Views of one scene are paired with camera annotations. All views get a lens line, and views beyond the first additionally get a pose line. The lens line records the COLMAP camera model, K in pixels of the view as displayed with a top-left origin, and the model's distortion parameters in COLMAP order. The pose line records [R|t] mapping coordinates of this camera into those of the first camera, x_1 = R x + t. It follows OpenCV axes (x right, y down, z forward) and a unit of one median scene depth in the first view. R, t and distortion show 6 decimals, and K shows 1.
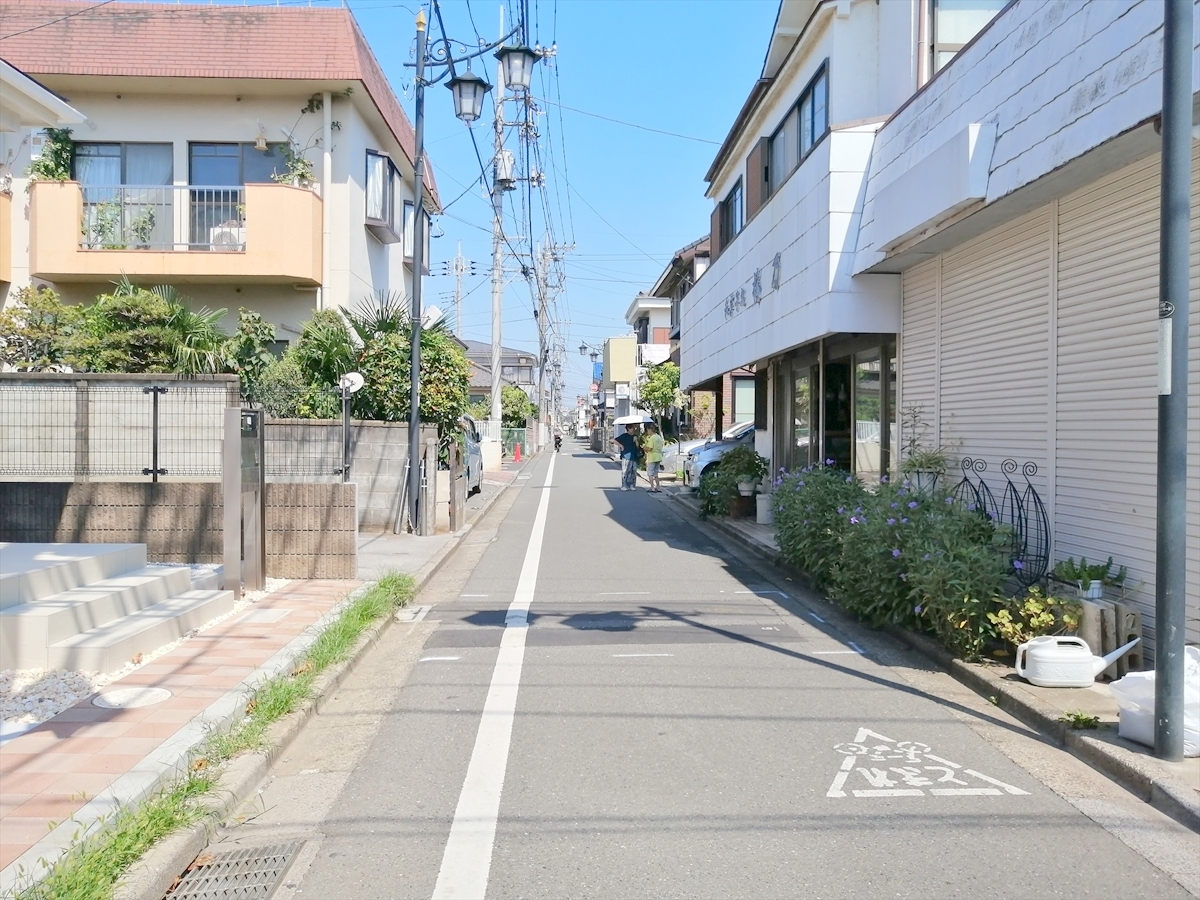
lens RADIAL K [[940.5, 0, 600.0], [0, 940.5, 450.0], [0, 0, 1]] dist [-0.002269, -0.001342]
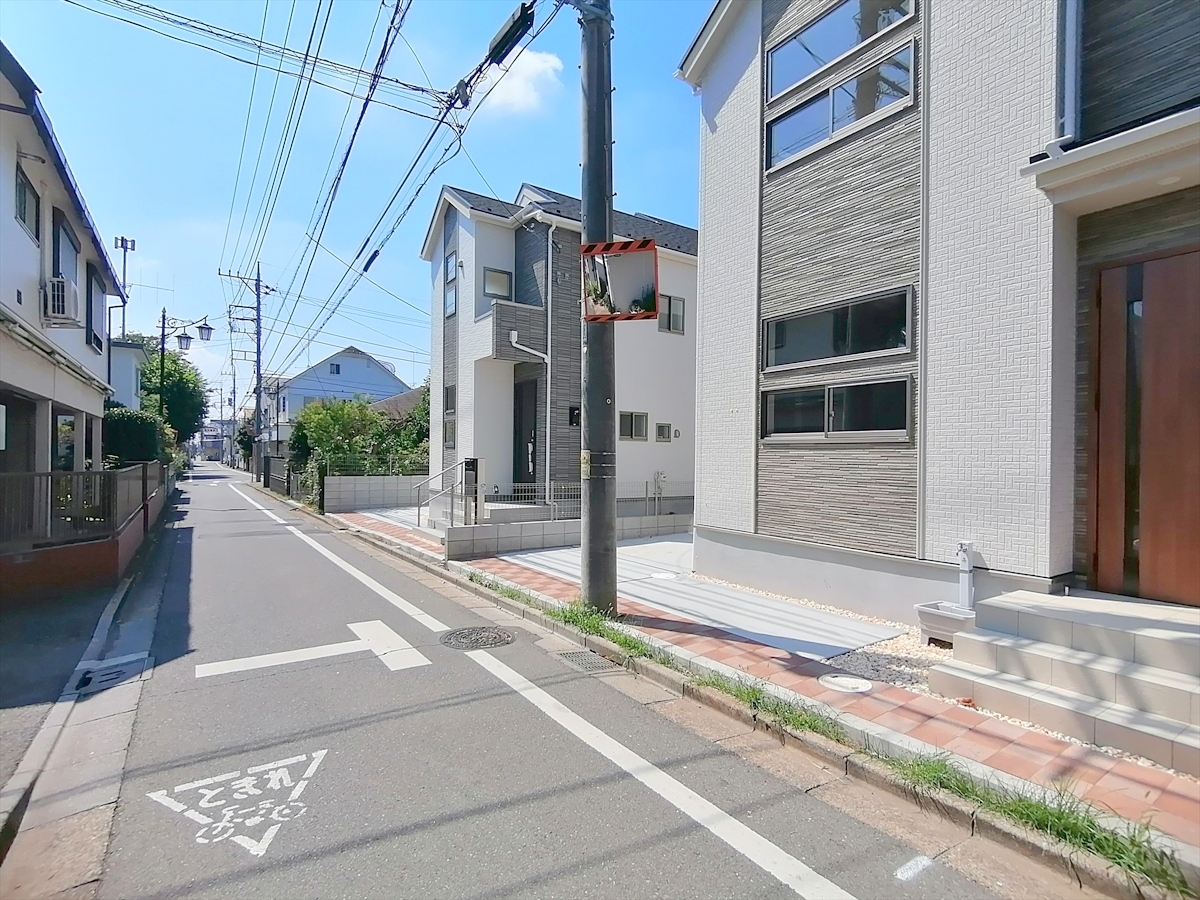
lens RADIAL K [[597.4, 0, 594.7], [0, 597.4, 454.5], [0, 0, 1]] dist [0.027937, -0.043601]
pose [[-0.852971, -0.022070, -0.521492, 0.352430], [-0.030137, 0.999521, 0.006993, -0.089312], [0.521088, 0.021681, -0.853228, 1.833839]]
